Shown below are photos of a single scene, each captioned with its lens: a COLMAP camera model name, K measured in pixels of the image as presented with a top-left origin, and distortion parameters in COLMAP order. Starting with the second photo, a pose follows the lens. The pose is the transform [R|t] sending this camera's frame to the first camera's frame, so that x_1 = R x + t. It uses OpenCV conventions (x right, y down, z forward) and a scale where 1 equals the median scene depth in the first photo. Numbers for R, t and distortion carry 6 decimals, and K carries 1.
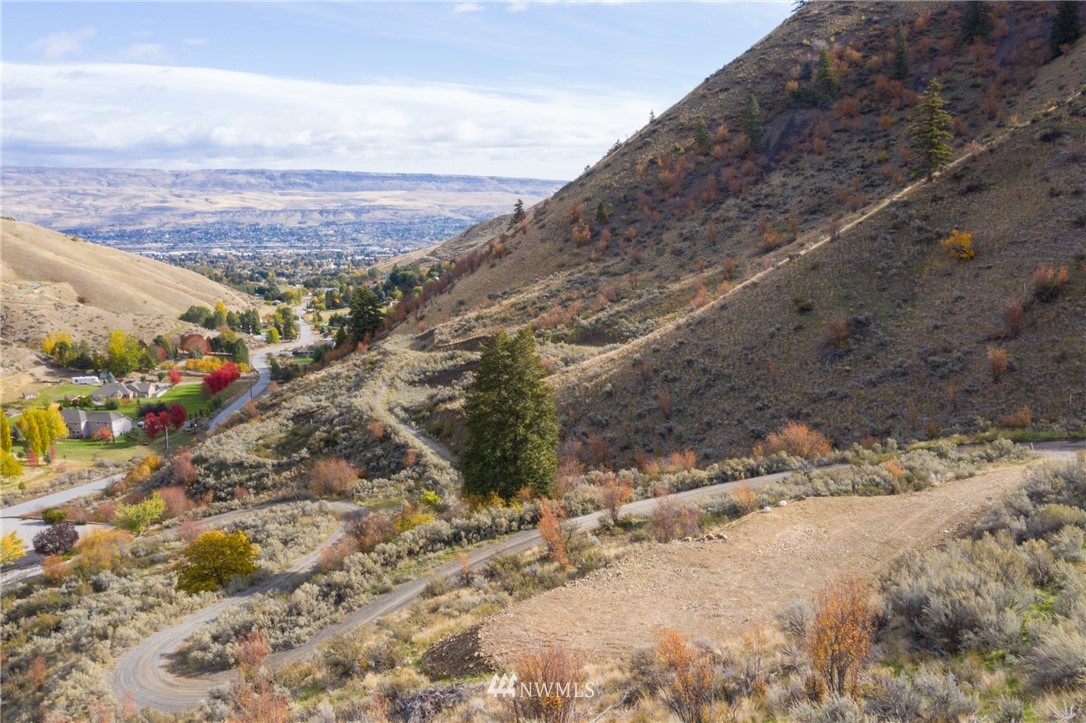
lens RADIAL K [[842.0, 0, 541.7], [0, 842.0, 367.2], [0, 0, 1]] dist [-0.022919, -0.000125]
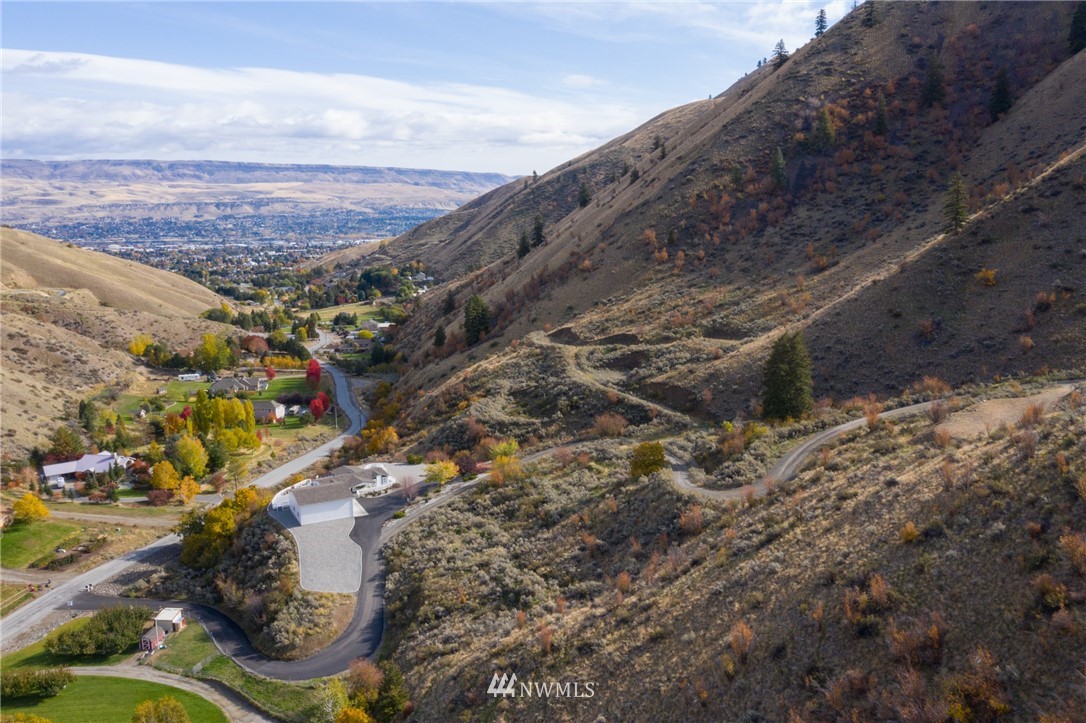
lens RADIAL K [[850.2, 0, 532.9], [0, 850.2, 370.8], [0, 0, 1]] dist [-0.020525, -0.000347]
pose [[0.993955, -0.024269, 0.107074, -0.271001], [0.022842, 0.999633, 0.014534, 0.000730], [-0.107387, -0.012000, 0.994145, -0.279787]]
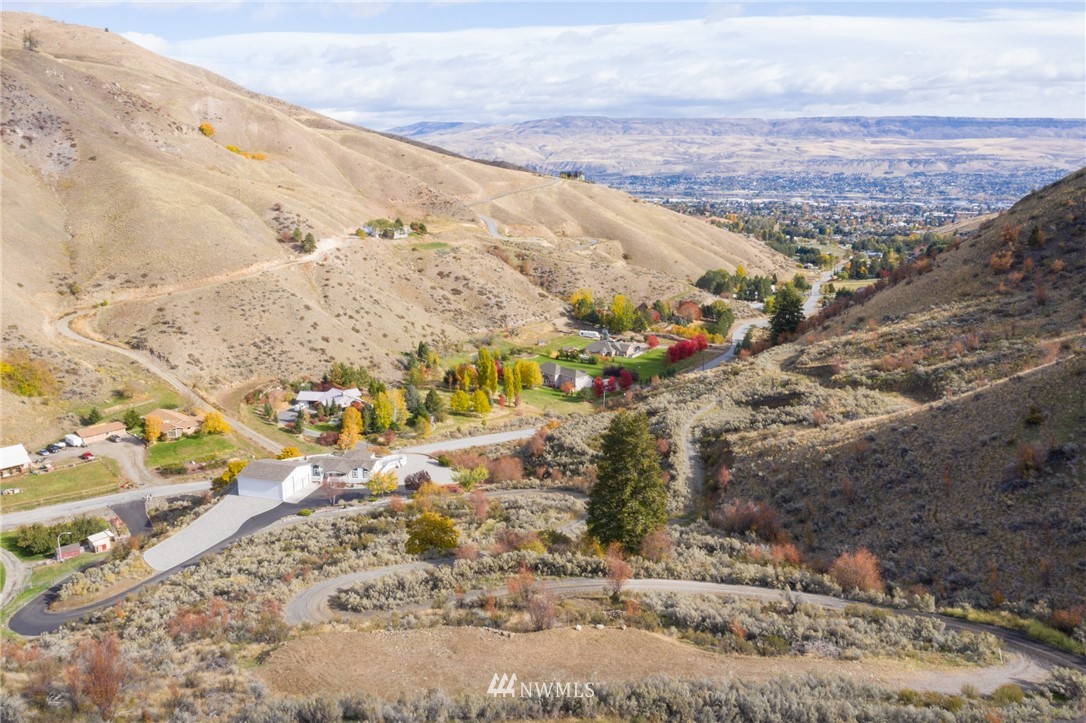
lens RADIAL K [[838.6, 0, 562.4], [0, 838.6, 360.3], [0, 0, 1]] dist [-0.018153, 0.001321]
pose [[0.799111, 0.144832, -0.583477, 0.190065], [-0.113204, 0.989436, 0.090559, -0.070860], [0.590429, -0.006315, 0.807065, -0.010569]]
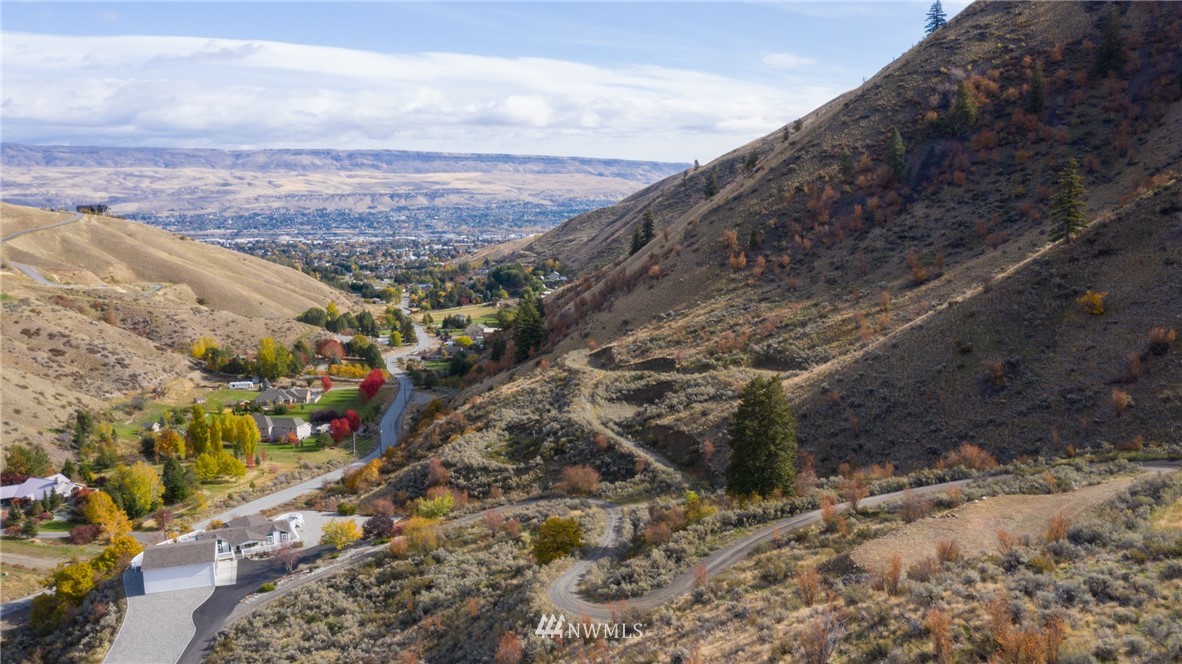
lens RADIAL K [[913.0, 0, 592.6], [0, 913.0, 377.3], [0, 0, 1]] dist [-0.018957, 0.002421]
pose [[0.999376, 0.008282, -0.034323, -0.088785], [-0.007757, 0.999851, 0.015395, -0.020655], [0.034445, -0.015119, 0.999292, -0.171245]]
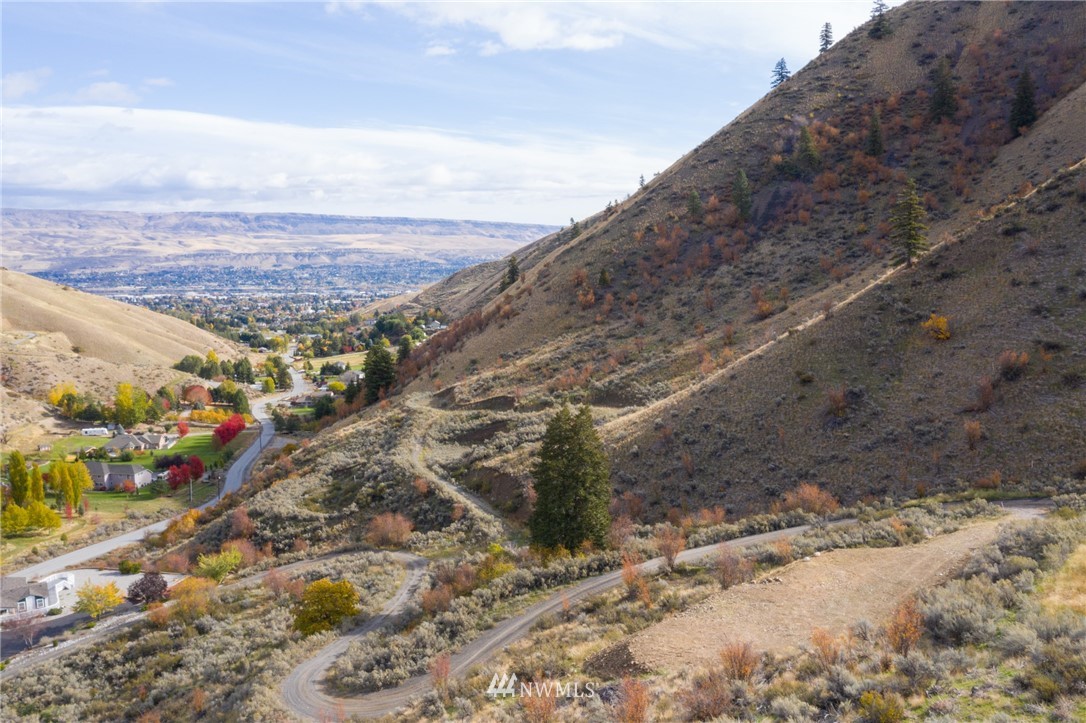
lens RADIAL K [[846.1, 0, 541.6], [0, 846.1, 369.6], [0, 0, 1]] dist [-0.024514, -0.000519]
pose [[0.999544, -0.001231, 0.030168, -0.038342], [0.002668, 0.998862, -0.047618, -0.013561], [-0.030075, 0.047676, 0.998410, -0.066860]]
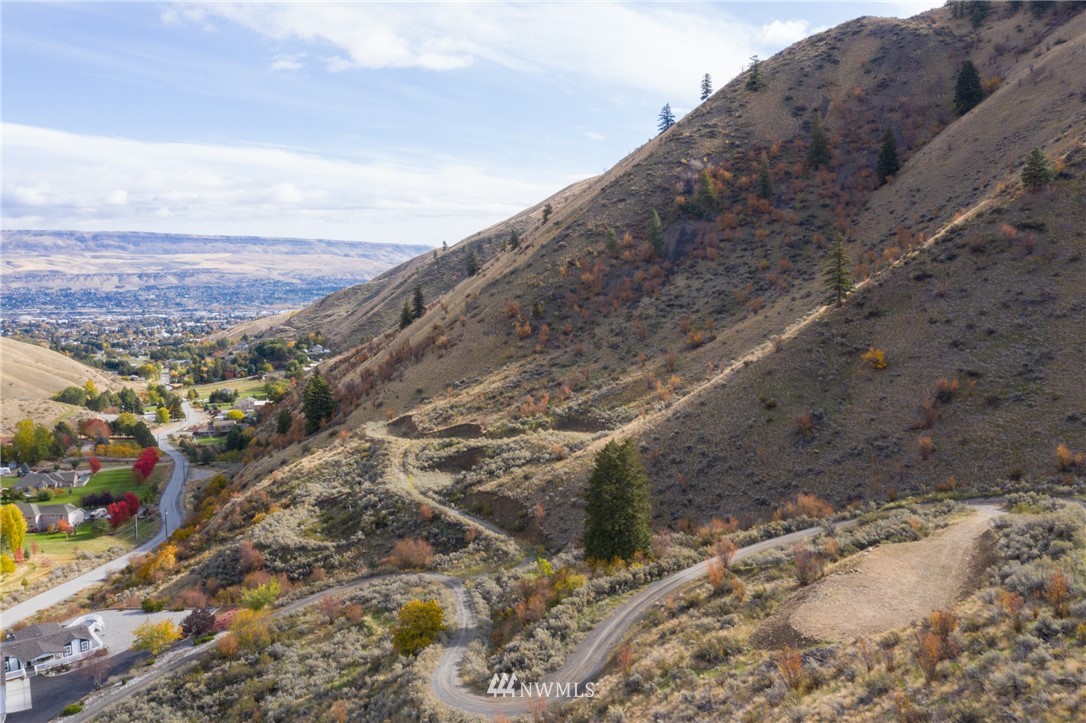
lens RADIAL K [[832.2, 0, 537.2], [0, 832.2, 370.2], [0, 0, 1]] dist [-0.021668, 0.000298]
pose [[0.980443, -0.024498, 0.195275, -0.144228], [0.037443, 0.997319, -0.062878, -0.025259], [-0.193211, 0.068960, 0.978731, -0.113420]]
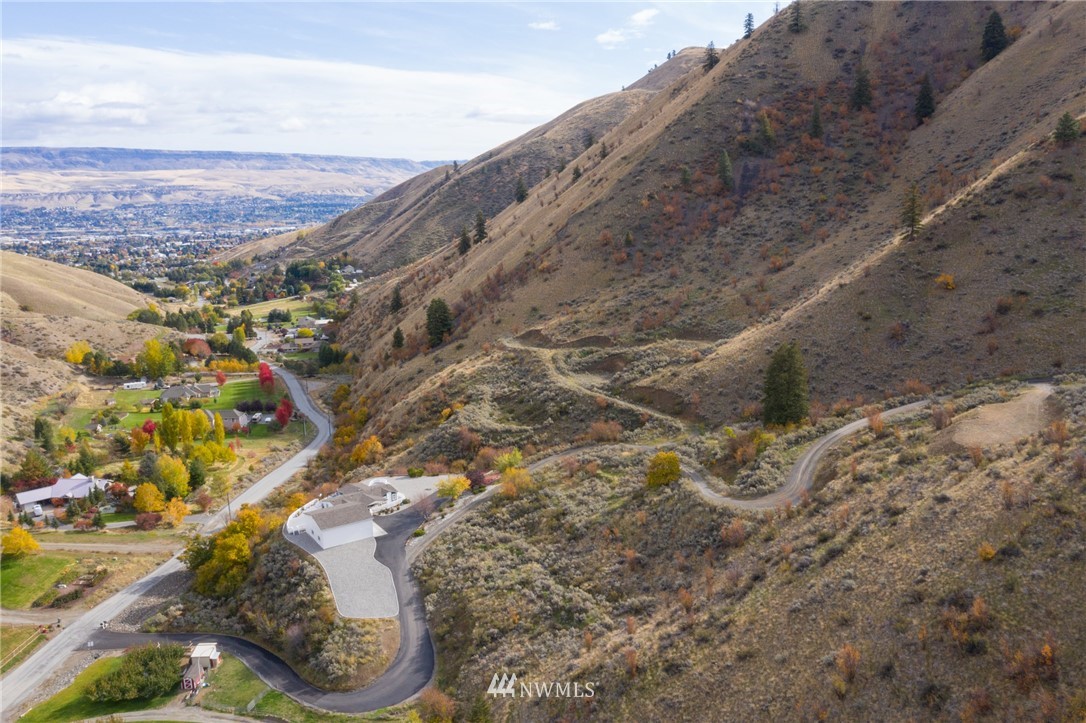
lens RADIAL K [[836.0, 0, 537.5], [0, 836.0, 363.0], [0, 0, 1]] dist [-0.018486, -0.001515]
pose [[0.974969, -0.056682, 0.214994, -0.348405], [0.051209, 0.998208, 0.030944, -0.028731], [-0.216362, -0.019160, 0.976125, -0.274051]]
